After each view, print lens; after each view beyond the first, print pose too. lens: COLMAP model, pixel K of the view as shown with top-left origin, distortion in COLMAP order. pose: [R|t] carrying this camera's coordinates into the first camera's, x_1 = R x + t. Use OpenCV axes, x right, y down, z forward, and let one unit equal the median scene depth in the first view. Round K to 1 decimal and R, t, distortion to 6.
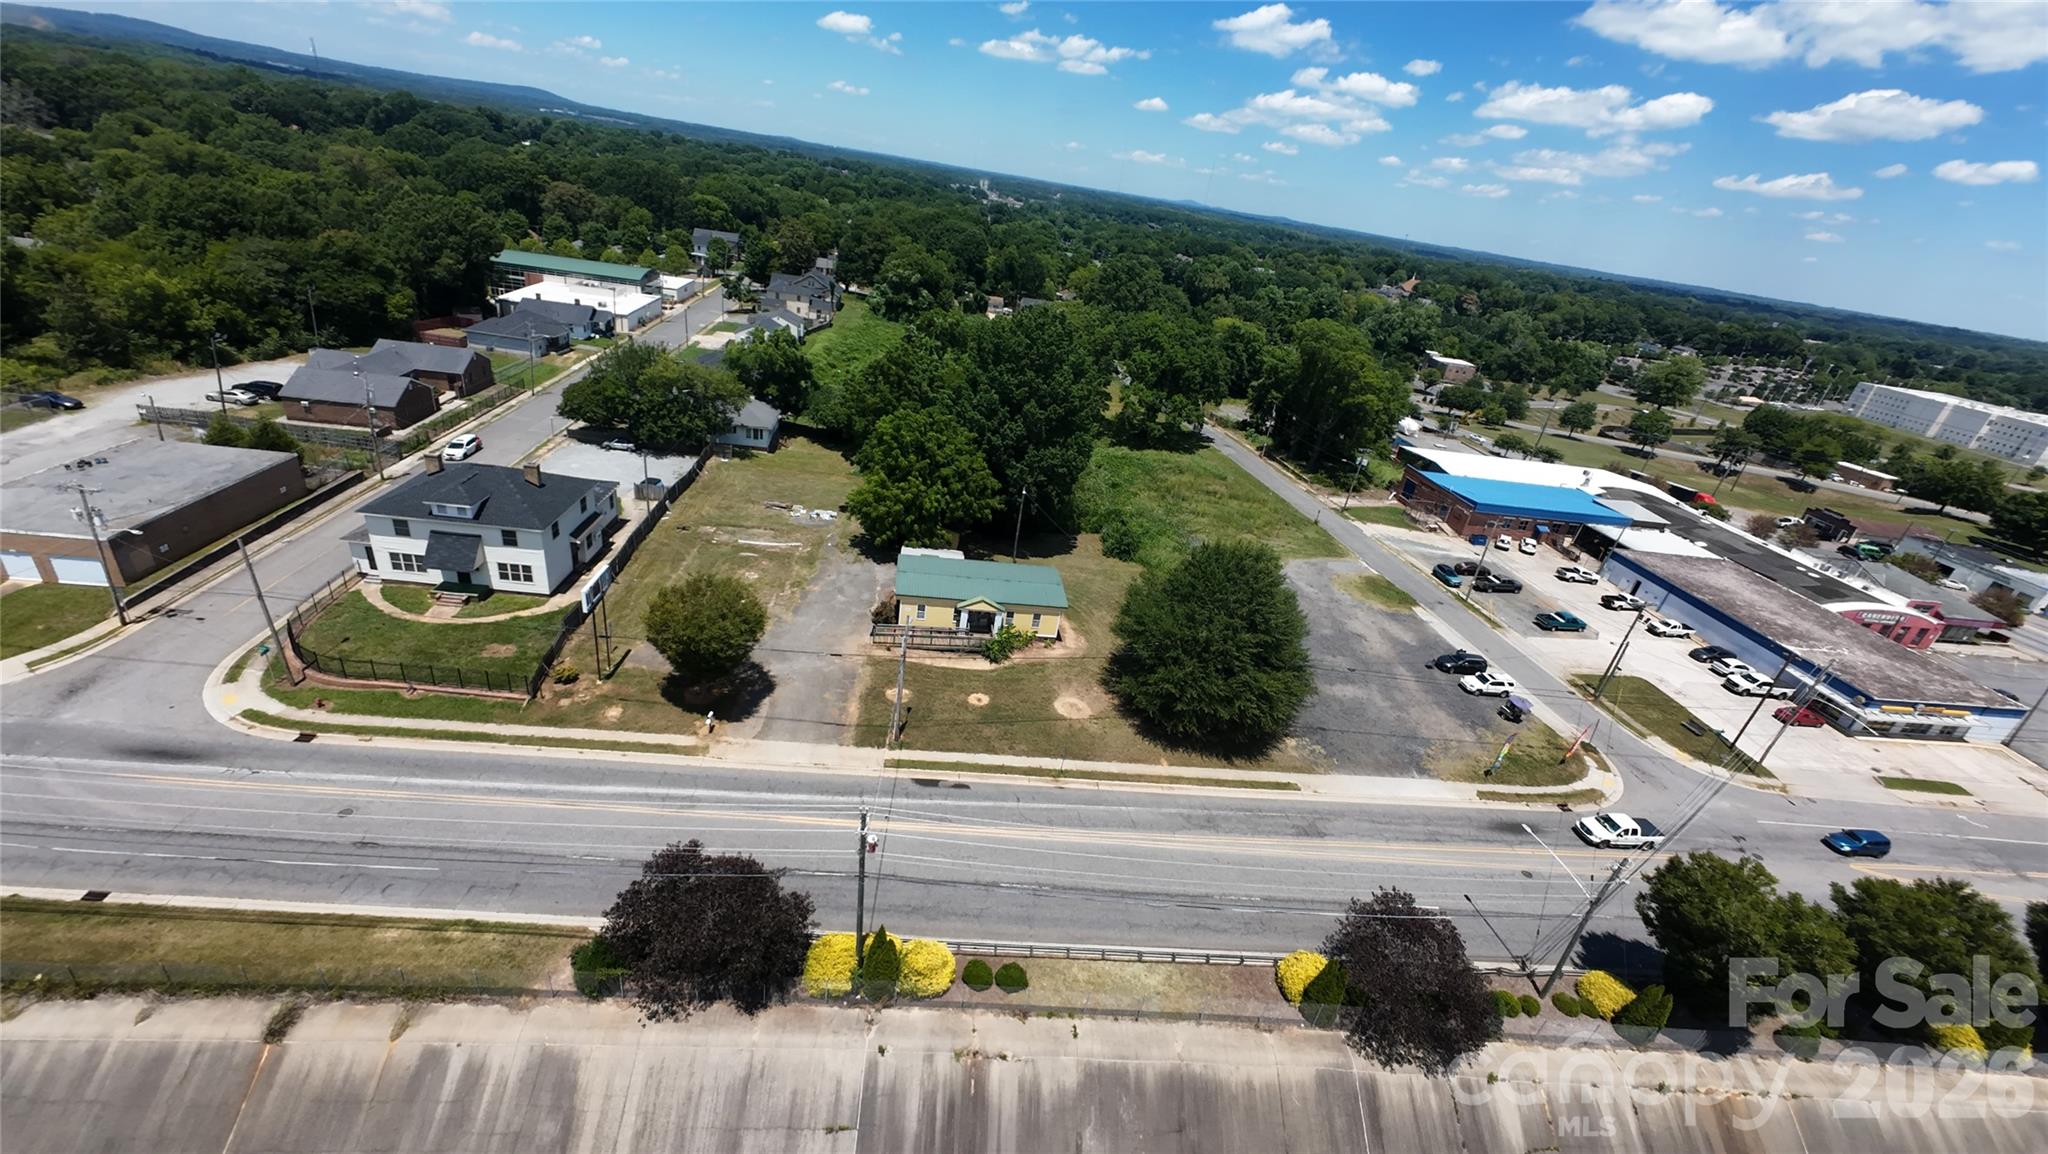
lens RADIAL K [[780.1, 0, 1038.7], [0, 780.1, 581.3], [0, 0, 1]] dist [-0.000359, 0.001866]
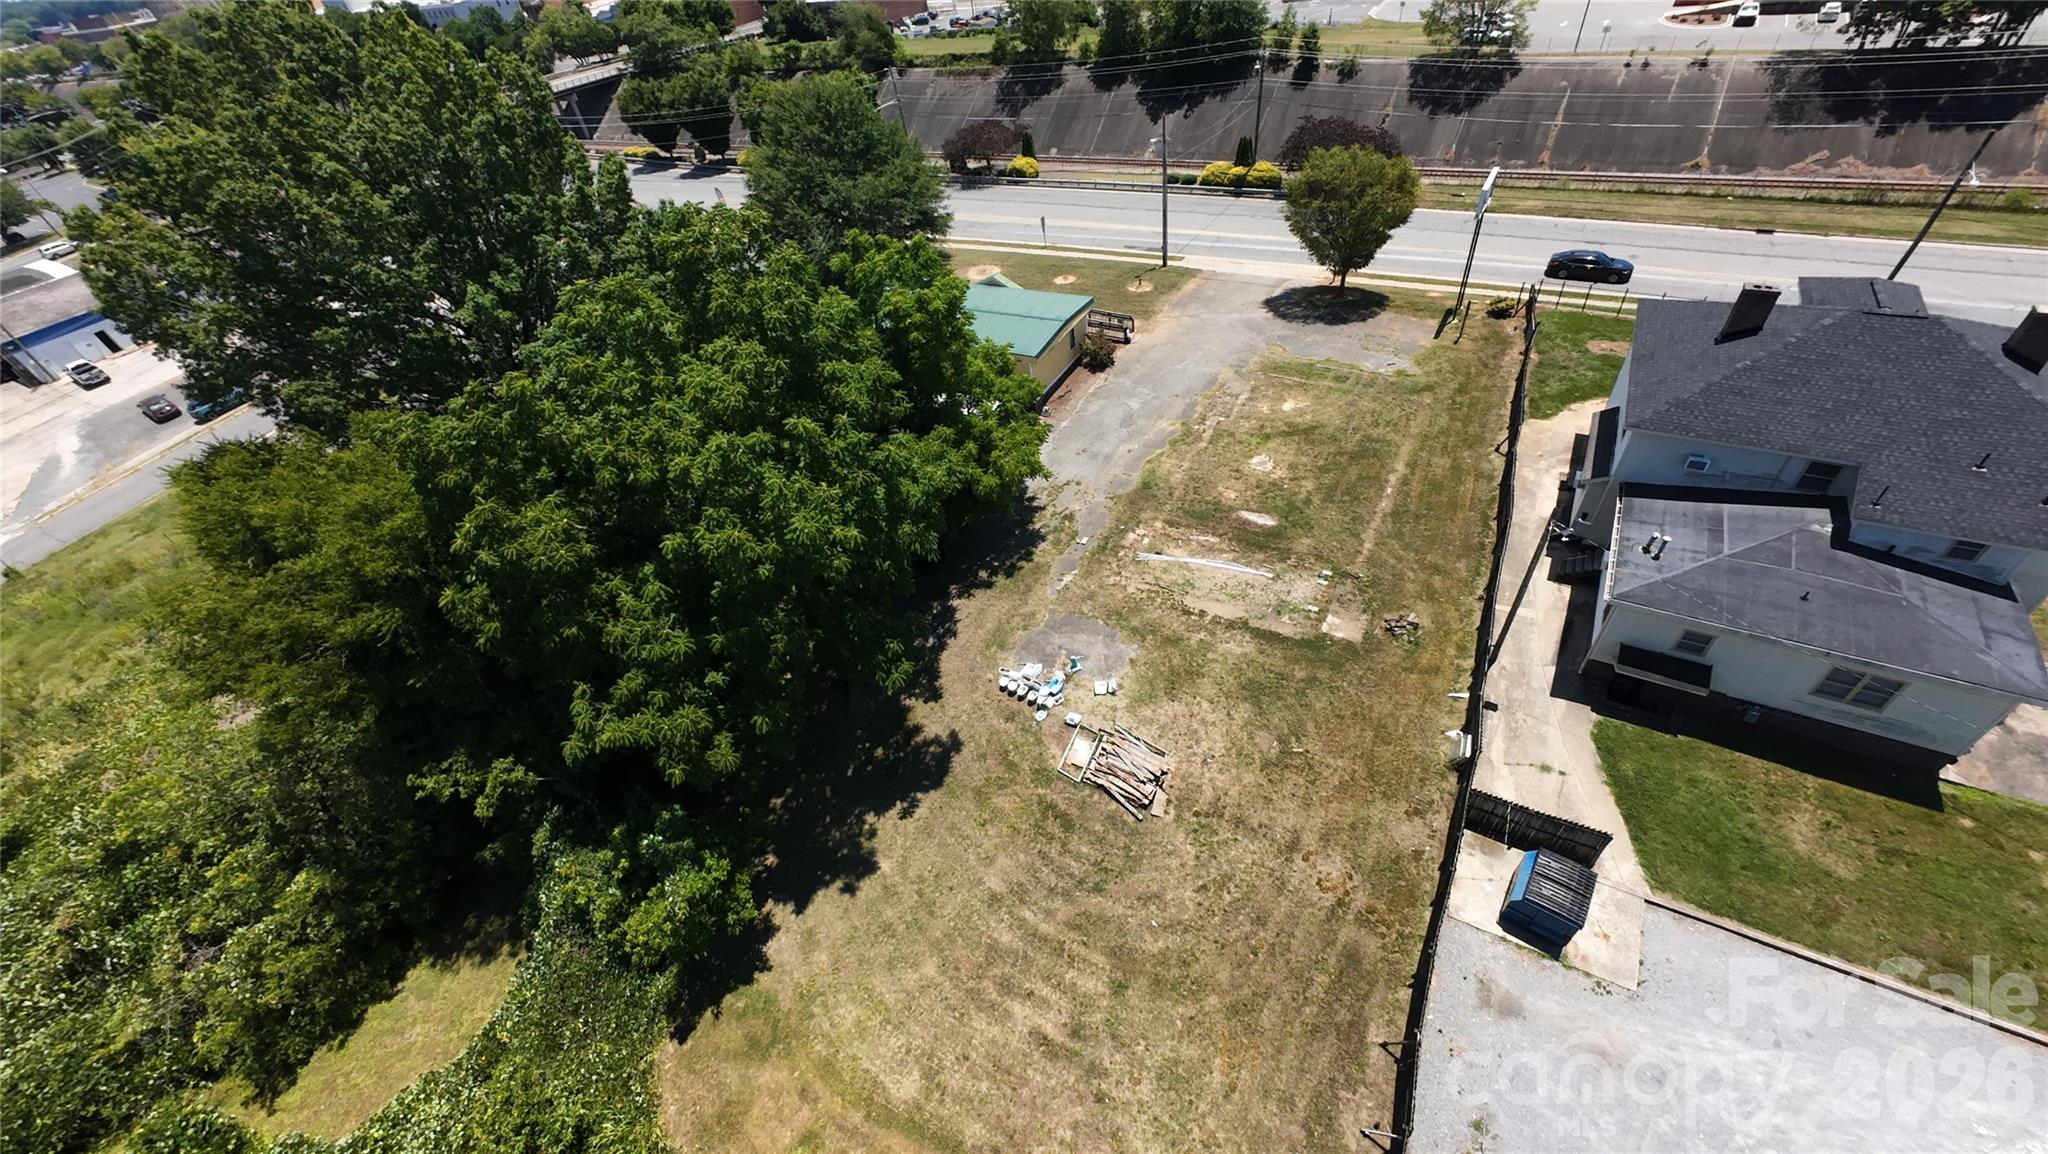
lens RADIAL K [[780.1, 0, 1038.7], [0, 780.1, 581.3], [0, 0, 1]] dist [-0.000359, 0.001866]
pose [[-0.818662, -0.431655, 0.378771, -0.458776], [0.260628, 0.308459, 0.914837, -0.497970], [-0.511729, 0.847660, -0.140022, 1.164996]]
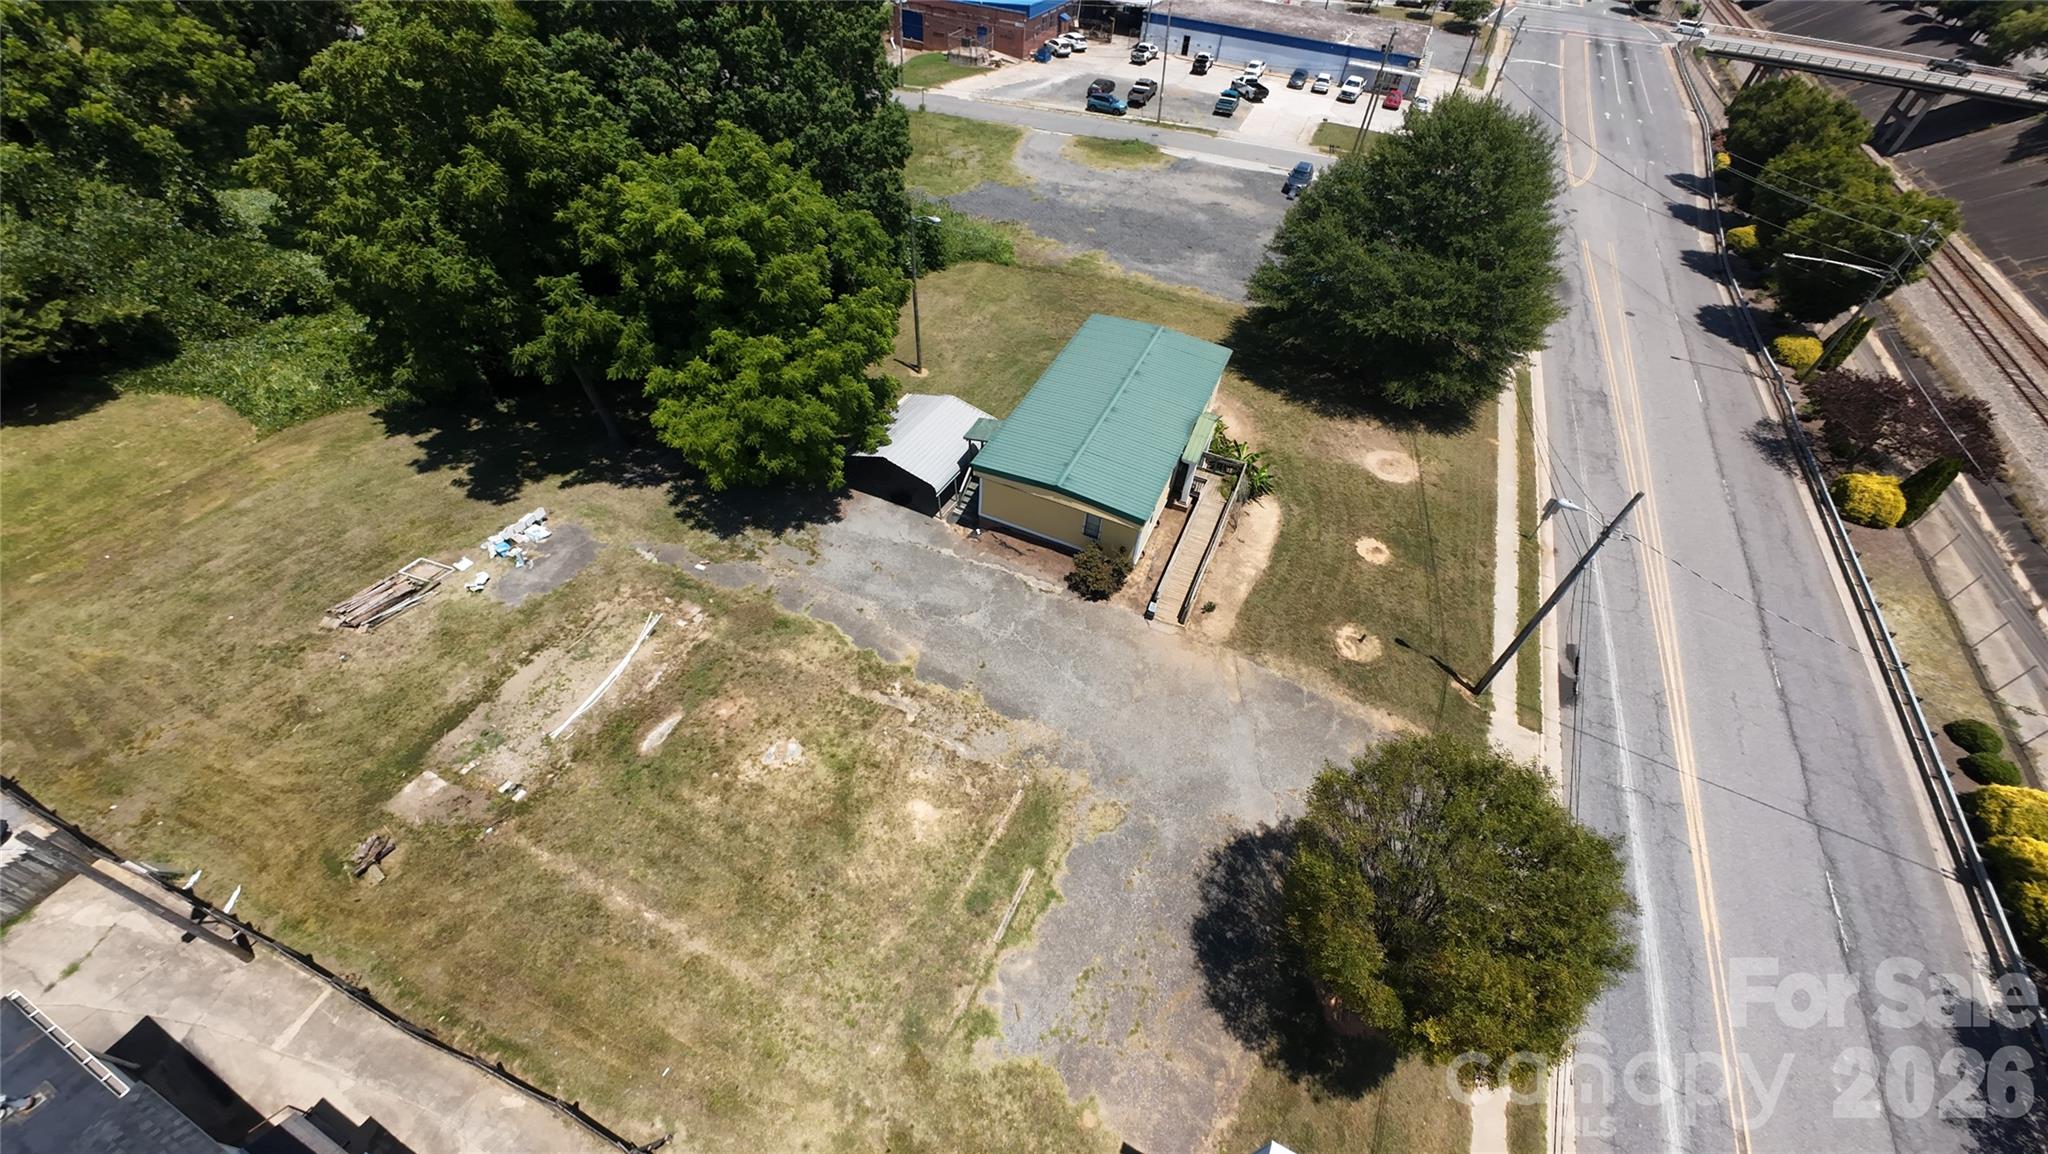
lens RADIAL K [[780.1, 0, 1038.7], [0, 780.1, 581.3], [0, 0, 1]] dist [-0.000359, 0.001866]
pose [[0.509610, -0.699607, 0.500847, -0.413122], [0.404393, 0.708559, 0.578282, -0.221918], [-0.759450, -0.092159, 0.644005, 0.640269]]
